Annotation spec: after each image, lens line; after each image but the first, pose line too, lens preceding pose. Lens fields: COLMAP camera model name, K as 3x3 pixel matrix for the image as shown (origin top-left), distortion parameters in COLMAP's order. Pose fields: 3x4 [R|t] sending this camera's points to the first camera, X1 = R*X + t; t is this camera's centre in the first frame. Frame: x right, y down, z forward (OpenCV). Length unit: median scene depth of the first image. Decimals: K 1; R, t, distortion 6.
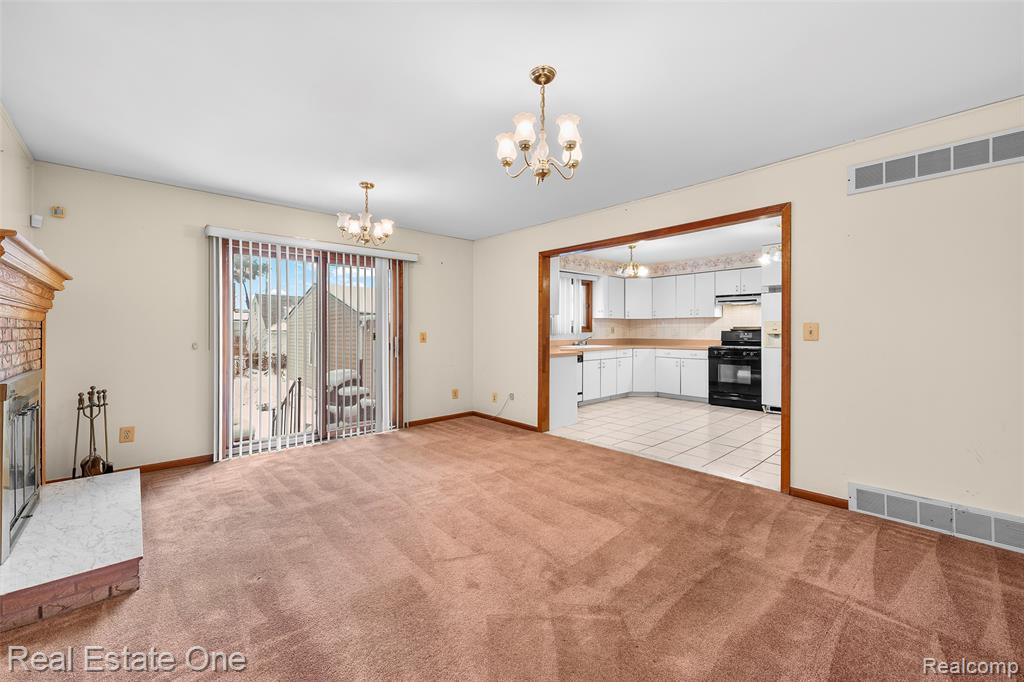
lens RADIAL K [[412.5, 0, 502.0], [0, 412.5, 328.9], [0, 0, 1]] dist [-0.001631, -0.000064]
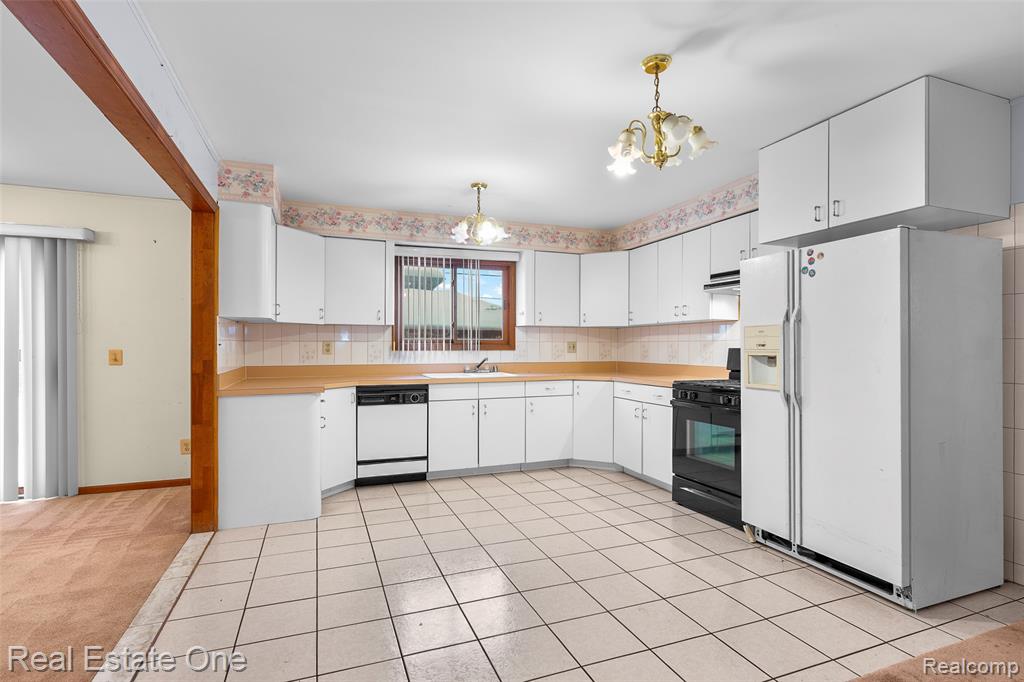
lens RADIAL K [[499.4, 0, 506.3], [0, 499.4, 345.8], [0, 0, 1]] dist [0.000871, 0.001084]
pose [[0.932981, 0.000243, -0.359926, 0.501872], [-0.000324, 1.000000, -0.000162, 0.001958], [0.359926, 0.000268, 0.932981, 0.370181]]
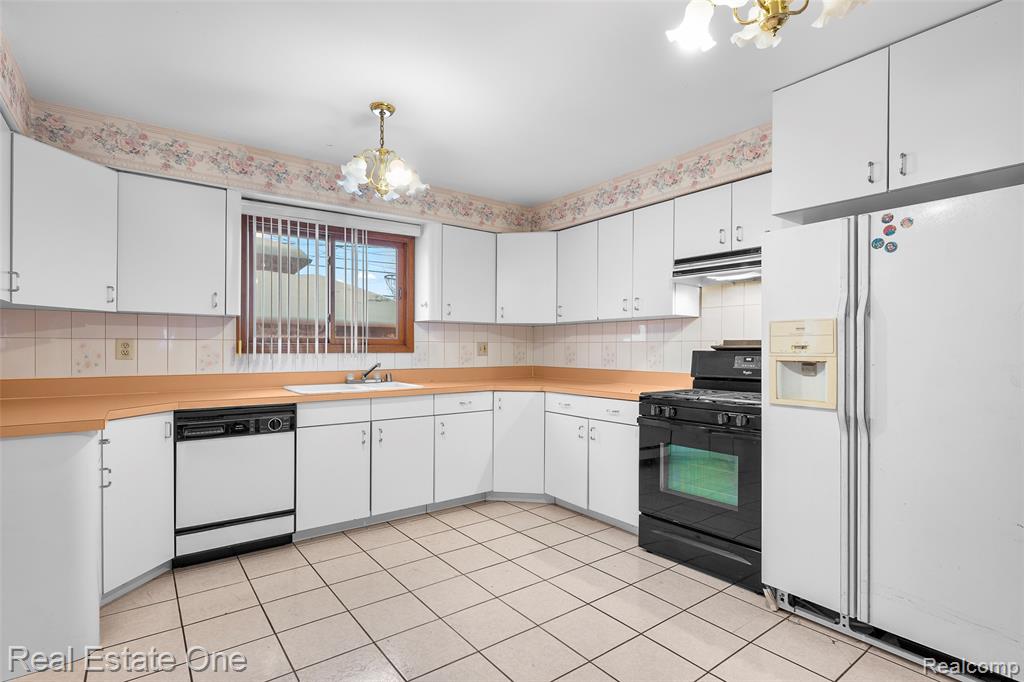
lens RADIAL K [[499.4, 0, 506.5], [0, 499.4, 348.4], [0, 0, 1]] dist [0.000871, 0.001084]
pose [[0.996022, 0.003564, -0.089038, 0.399717], [-0.003447, 0.999993, 0.001460, 0.002301], [0.089042, -0.001148, 0.996027, 0.513564]]
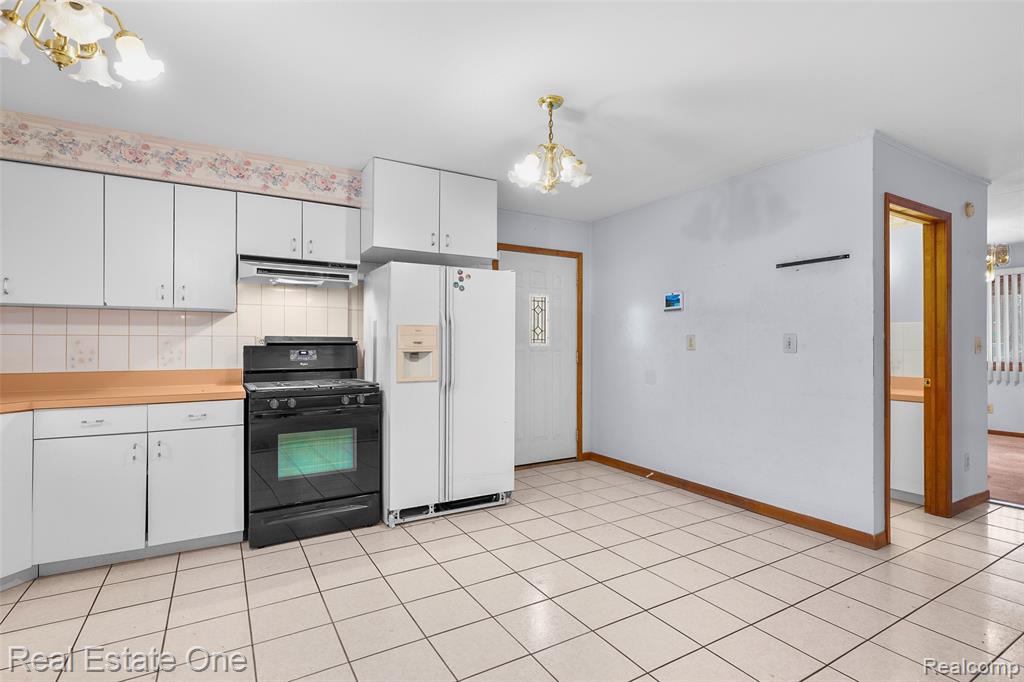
lens RADIAL K [[499.4, 0, 510.5], [0, 499.4, 340.1], [0, 0, 1]] dist [0.000871, 0.001084]
pose [[0.193826, 0.009596, 0.980989, 0.110399], [-0.002038, 0.999954, -0.009379, 0.003214], [-0.981034, -0.000181, 0.193836, 0.655945]]
